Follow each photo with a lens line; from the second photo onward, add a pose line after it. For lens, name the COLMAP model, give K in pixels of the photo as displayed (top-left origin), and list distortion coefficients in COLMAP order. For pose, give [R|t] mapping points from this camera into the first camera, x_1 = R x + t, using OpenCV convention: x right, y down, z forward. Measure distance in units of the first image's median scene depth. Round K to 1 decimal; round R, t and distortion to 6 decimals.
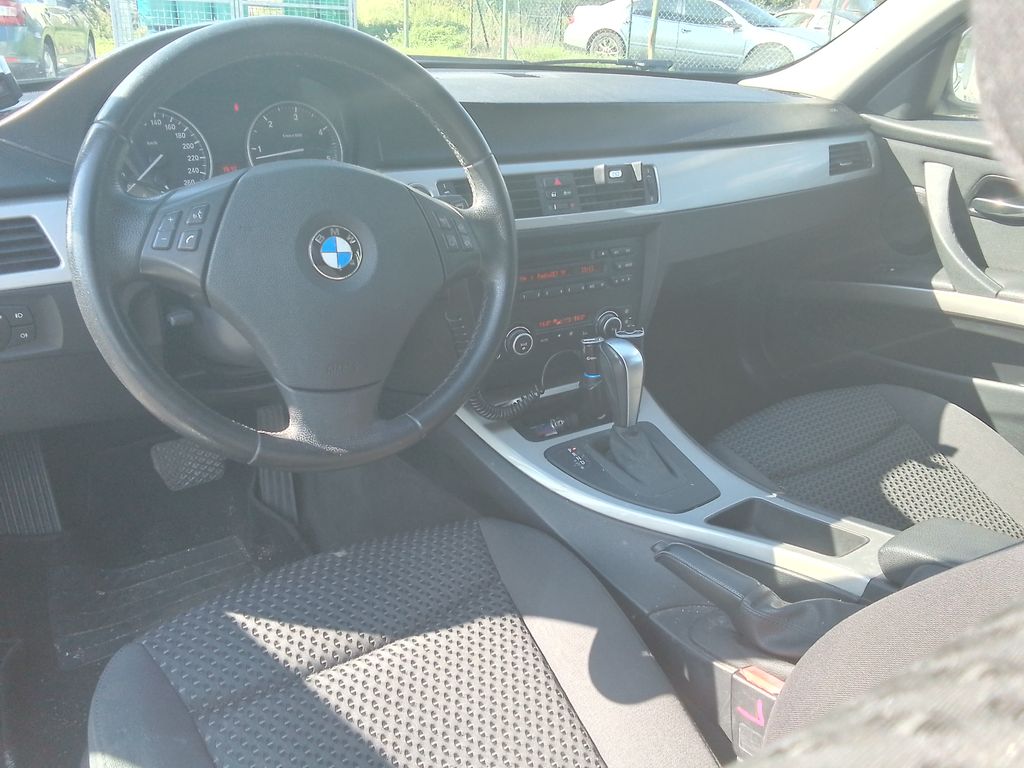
lens RADIAL K [[794.4, 0, 513.2], [0, 794.4, 386.8], [0, 0, 1]] dist [0.039351, -0.072176]
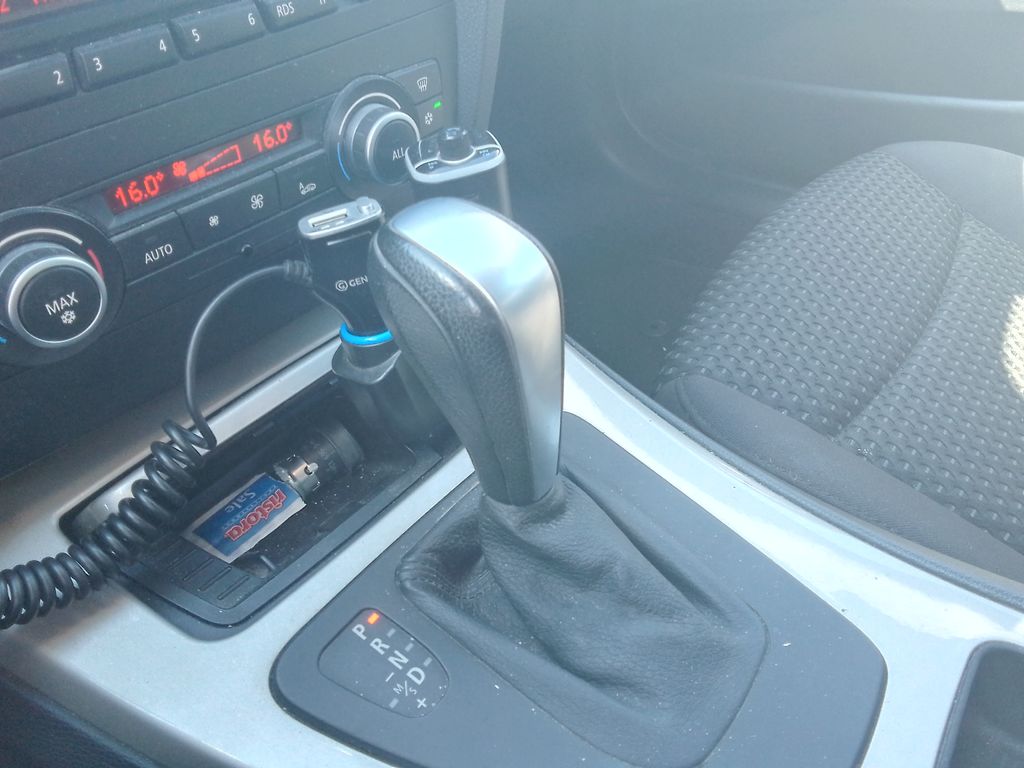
lens RADIAL K [[794.4, 0, 521.0], [0, 794.4, 386.6], [0, 0, 1]] dist [0.039351, -0.072176]
pose [[0.935106, -0.259666, 0.241145, 0.075348], [0.182905, 0.936506, 0.299170, -0.073673], [-0.303518, -0.235649, 0.923226, 0.701736]]
